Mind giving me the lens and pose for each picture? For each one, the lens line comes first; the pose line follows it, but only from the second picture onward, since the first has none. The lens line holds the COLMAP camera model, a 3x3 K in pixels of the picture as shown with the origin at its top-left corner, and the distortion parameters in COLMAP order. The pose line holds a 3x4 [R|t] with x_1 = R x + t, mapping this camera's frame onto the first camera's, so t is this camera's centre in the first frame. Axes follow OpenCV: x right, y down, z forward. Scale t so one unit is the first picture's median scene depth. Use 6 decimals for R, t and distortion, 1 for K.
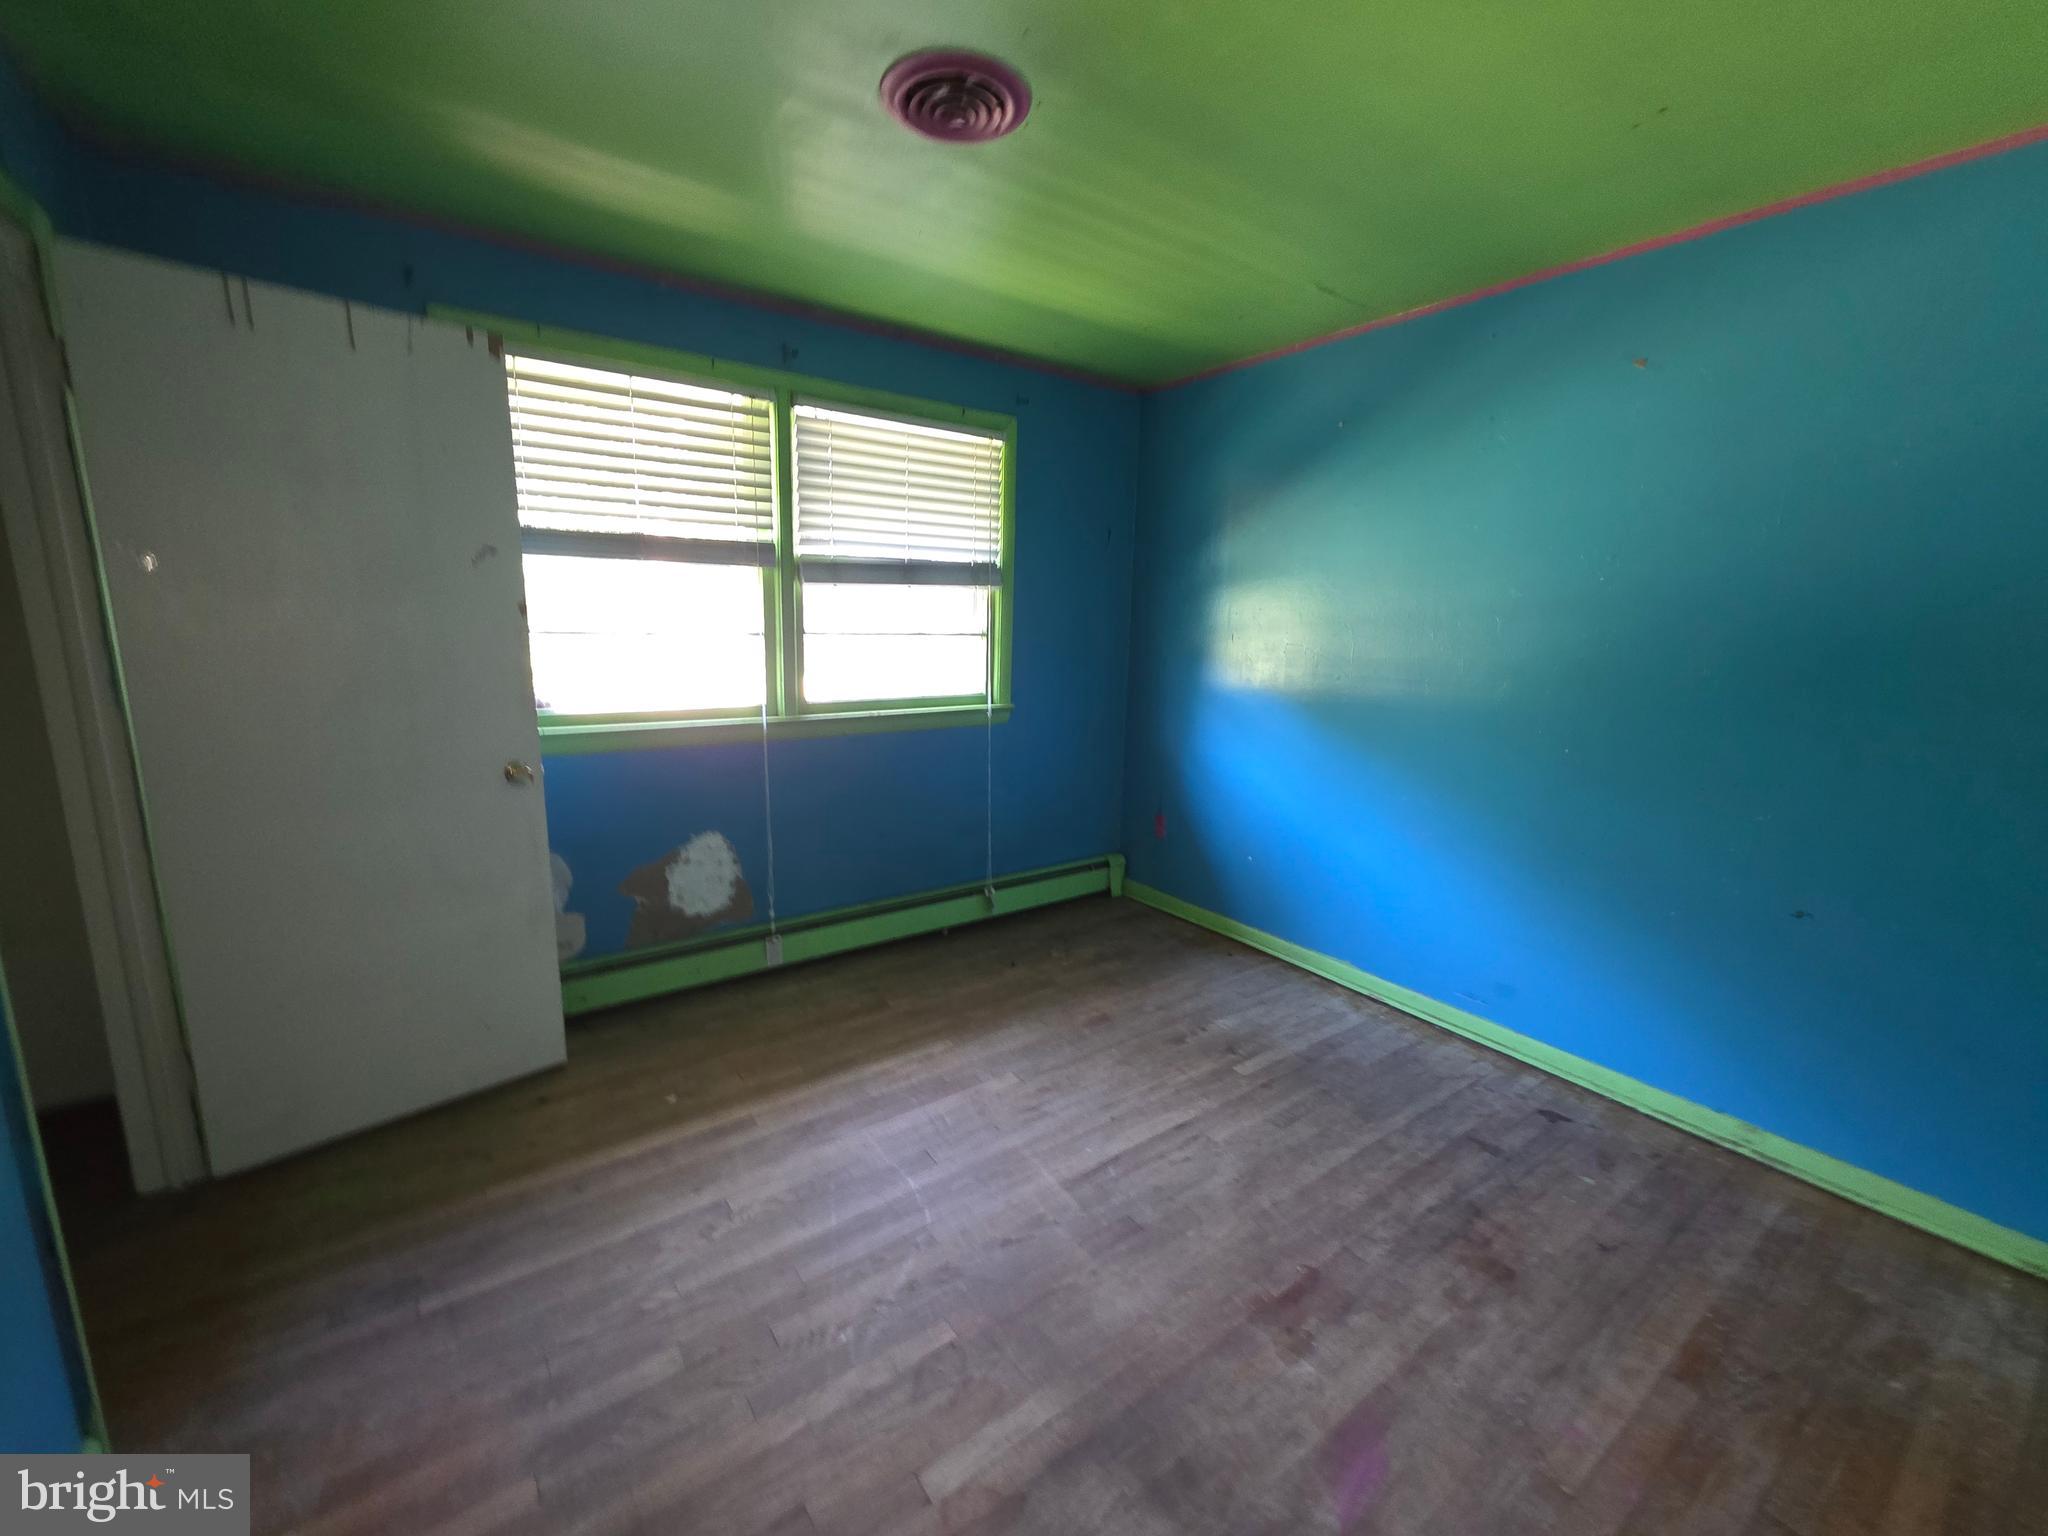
lens RADIAL K [[816.5, 0, 1019.7], [0, 816.5, 766.5], [0, 0, 1]] dist [0.004394, -0.001145]
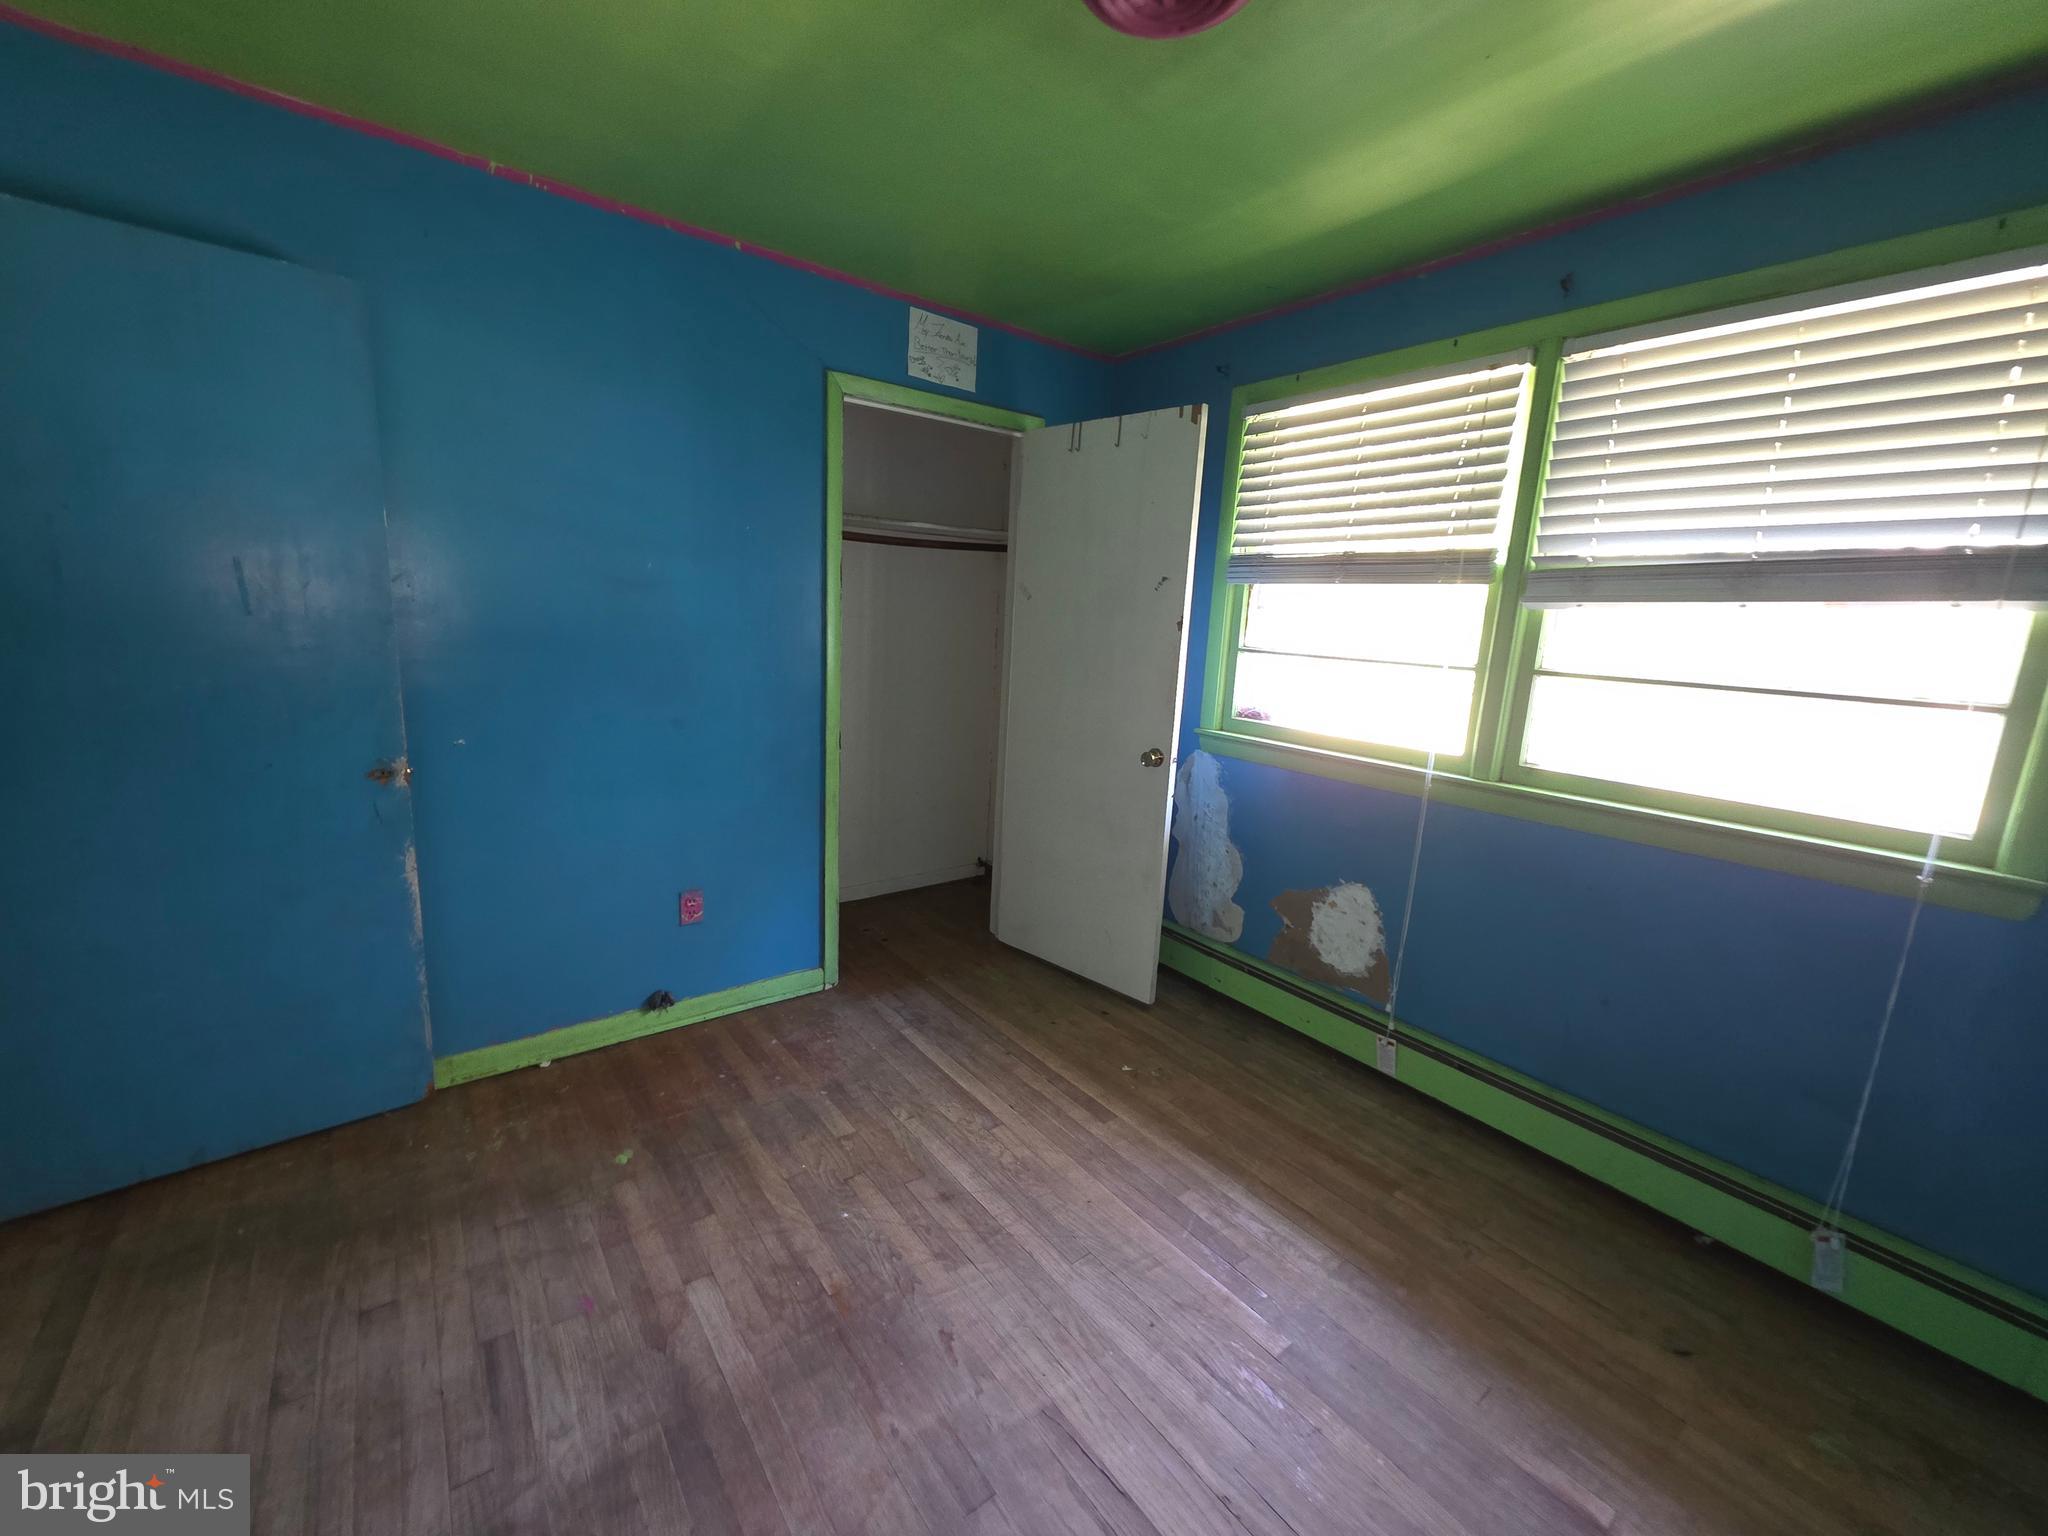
lens RADIAL K [[816.5, 0, 1015.8], [0, 816.5, 768.4], [0, 0, 1]] dist [0.004394, -0.001145]
pose [[0.024580, 0.163492, -0.986238, 0.498087], [-0.232943, 0.960317, 0.153389, -0.096136], [0.972180, 0.225967, 0.061689, 0.593847]]
